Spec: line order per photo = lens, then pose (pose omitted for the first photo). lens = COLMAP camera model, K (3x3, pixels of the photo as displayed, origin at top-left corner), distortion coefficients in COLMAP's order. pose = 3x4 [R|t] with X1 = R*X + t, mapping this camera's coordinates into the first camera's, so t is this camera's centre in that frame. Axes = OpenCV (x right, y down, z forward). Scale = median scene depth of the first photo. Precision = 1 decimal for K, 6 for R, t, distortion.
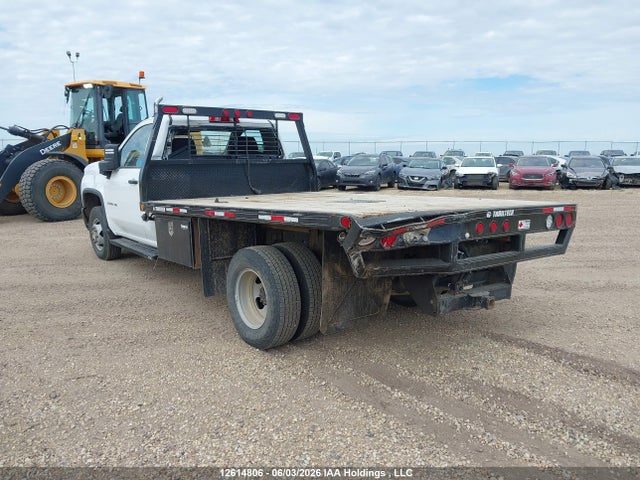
lens RADIAL K [[488.3, 0, 320.0], [0, 488.3, 240.0], [0, 0, 1]] dist [0.002133, -0.002709]
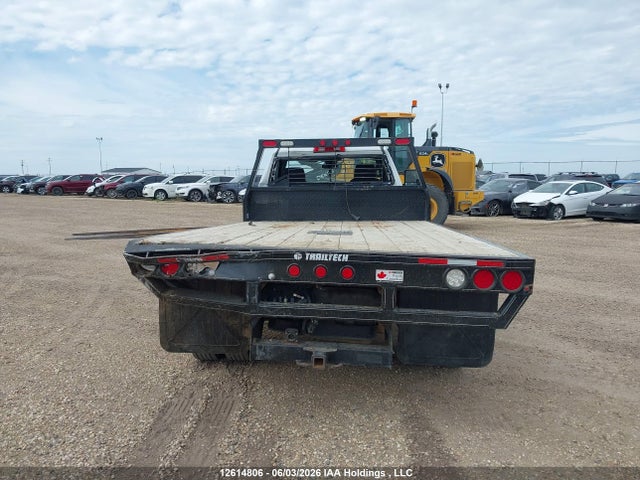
lens RADIAL K [[498.7, 0, 317.9], [0, 498.7, 239.6], [0, 0, 1]] dist [-0.007036, -0.007399]
pose [[0.746698, 0.078450, -0.660520, 0.796663], [-0.110417, 0.993862, -0.006782, -0.066230], [0.655934, 0.077997, 0.750777, 0.298431]]
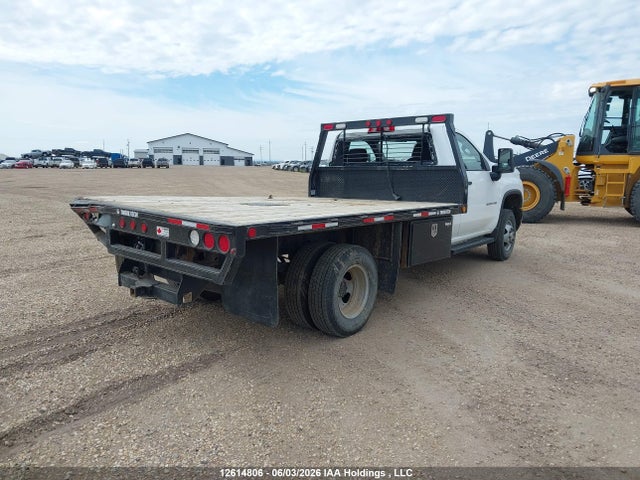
lens RADIAL K [[498.7, 0, 317.9], [0, 498.7, 239.6], [0, 0, 1]] dist [-0.007036, -0.007399]
pose [[0.209418, 0.144166, -0.967140, 1.374954], [-0.159637, 0.980843, 0.111642, -0.168004], [0.964707, 0.131012, 0.228420, 1.002199]]
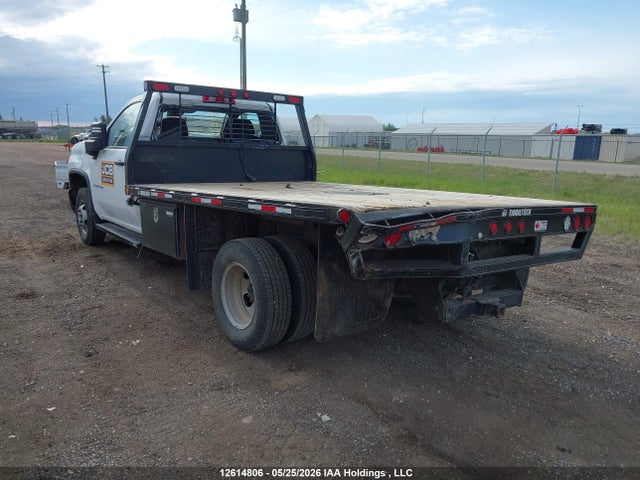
lens RADIAL K [[498.7, 0, 317.9], [0, 498.7, 239.6], [0, 0, 1]] dist [-0.007036, -0.007399]
pose [[0.999258, 0.038517, 0.000520, 0.003508], [-0.038521, 0.999126, 0.016245, -0.004523], [0.000106, -0.016253, 0.999868, 0.069157]]
